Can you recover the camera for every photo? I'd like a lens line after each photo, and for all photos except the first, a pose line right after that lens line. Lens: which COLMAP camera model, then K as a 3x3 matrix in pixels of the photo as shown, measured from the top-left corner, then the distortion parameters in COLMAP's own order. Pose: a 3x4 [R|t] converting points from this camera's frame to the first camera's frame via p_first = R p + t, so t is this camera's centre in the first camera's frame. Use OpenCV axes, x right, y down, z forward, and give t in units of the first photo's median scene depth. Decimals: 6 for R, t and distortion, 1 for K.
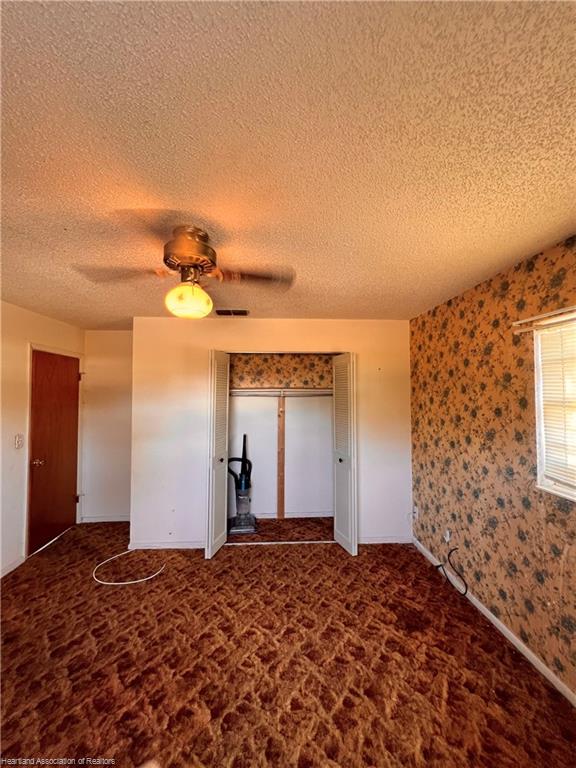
lens RADIAL K [[306.0, 0, 286.2], [0, 306.0, 384.8], [0, 0, 1]] dist [-0.003110, 0.000910]
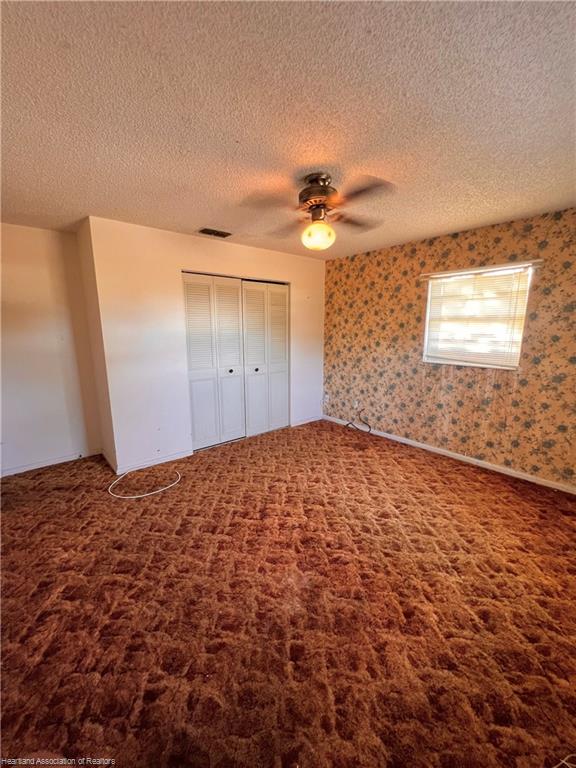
lens RADIAL K [[306.0, 0, 285.7], [0, 306.0, 384.1], [0, 0, 1]] dist [-0.003110, 0.000910]
pose [[0.800571, -0.114416, 0.588214, -0.889503], [-0.015792, 0.977233, 0.211580, 0.053603], [-0.599030, -0.178674, 0.780537, -0.049979]]
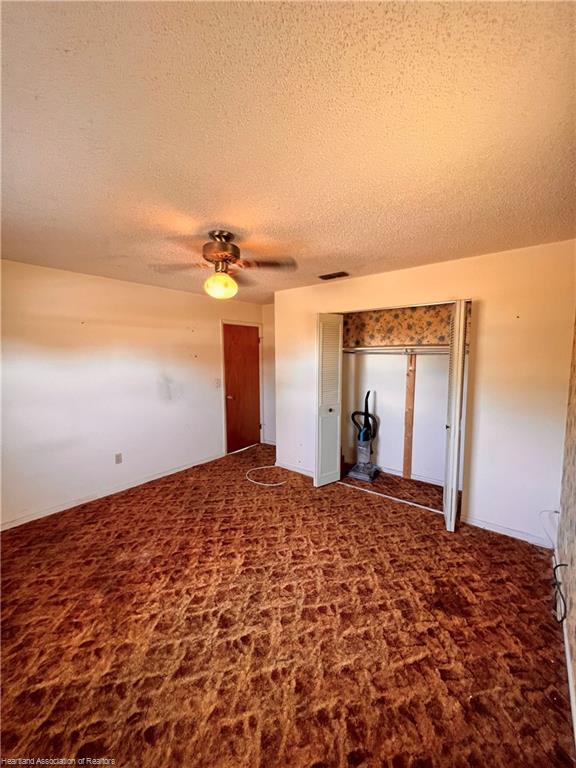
lens RADIAL K [[306.0, 0, 286.1], [0, 306.0, 382.8], [0, 0, 1]] dist [-0.003110, 0.000910]
pose [[0.740391, 0.059710, -0.669519, 0.601651], [0.027130, 0.992581, 0.118523, 0.005792], [0.671628, -0.105917, 0.733278, 0.081300]]
